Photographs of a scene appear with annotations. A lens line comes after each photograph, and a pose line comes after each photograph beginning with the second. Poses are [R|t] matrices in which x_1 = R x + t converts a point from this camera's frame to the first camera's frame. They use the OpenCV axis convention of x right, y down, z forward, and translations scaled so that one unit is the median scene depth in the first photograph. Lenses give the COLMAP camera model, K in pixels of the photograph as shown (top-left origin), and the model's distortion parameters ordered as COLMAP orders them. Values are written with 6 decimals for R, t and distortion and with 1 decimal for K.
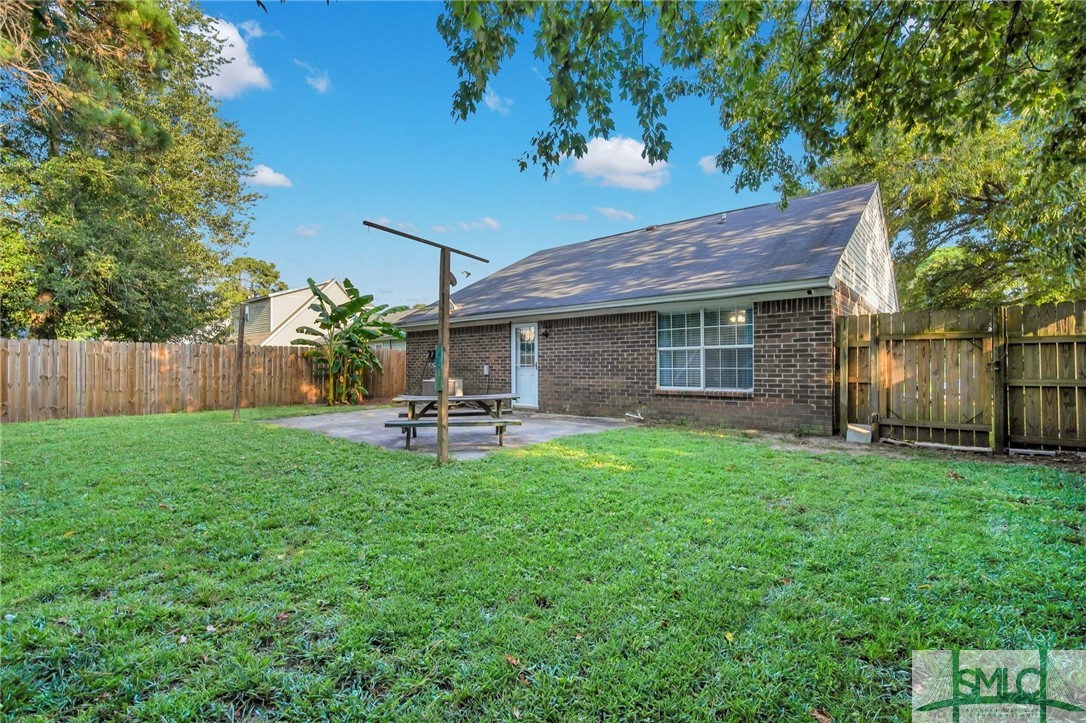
lens RADIAL K [[478.9, 0, 544.2], [0, 478.9, 361.3], [0, 0, 1]] dist [-0.013198, 0.002167]
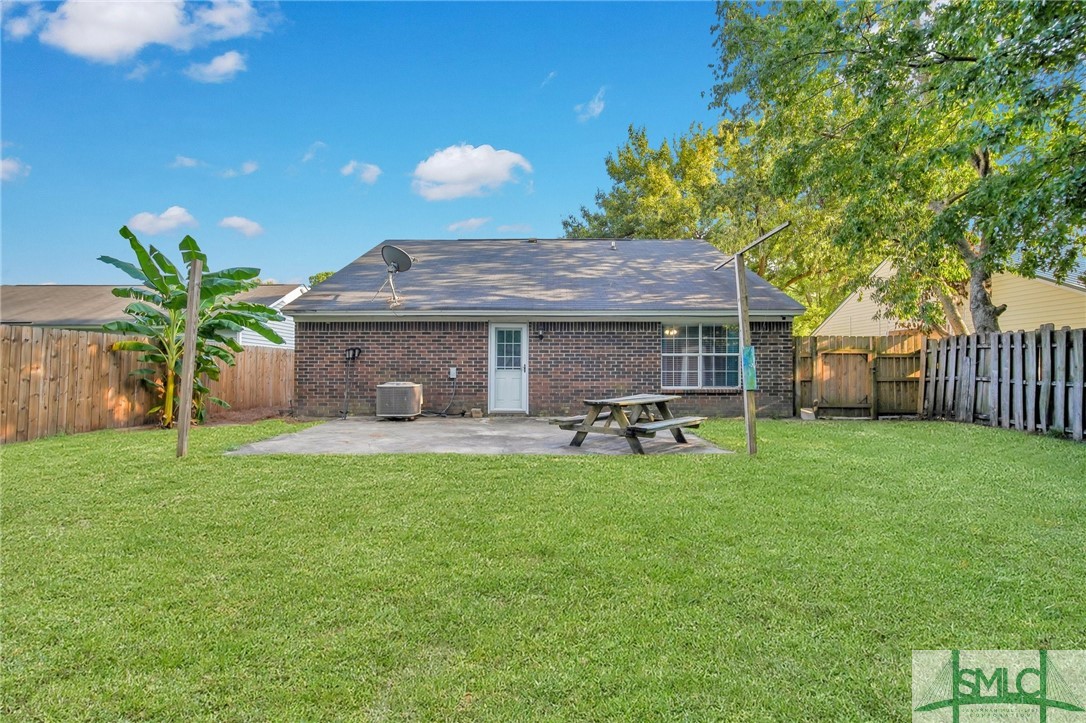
lens RADIAL K [[478.9, 0, 544.2], [0, 478.9, 363.6], [0, 0, 1]] dist [-0.013198, 0.002167]
pose [[0.766551, 0.017095, 0.641955, -0.697884], [-0.010363, 0.999845, -0.014251, 0.015477], [-0.642099, 0.004271, 0.766610, 0.271894]]
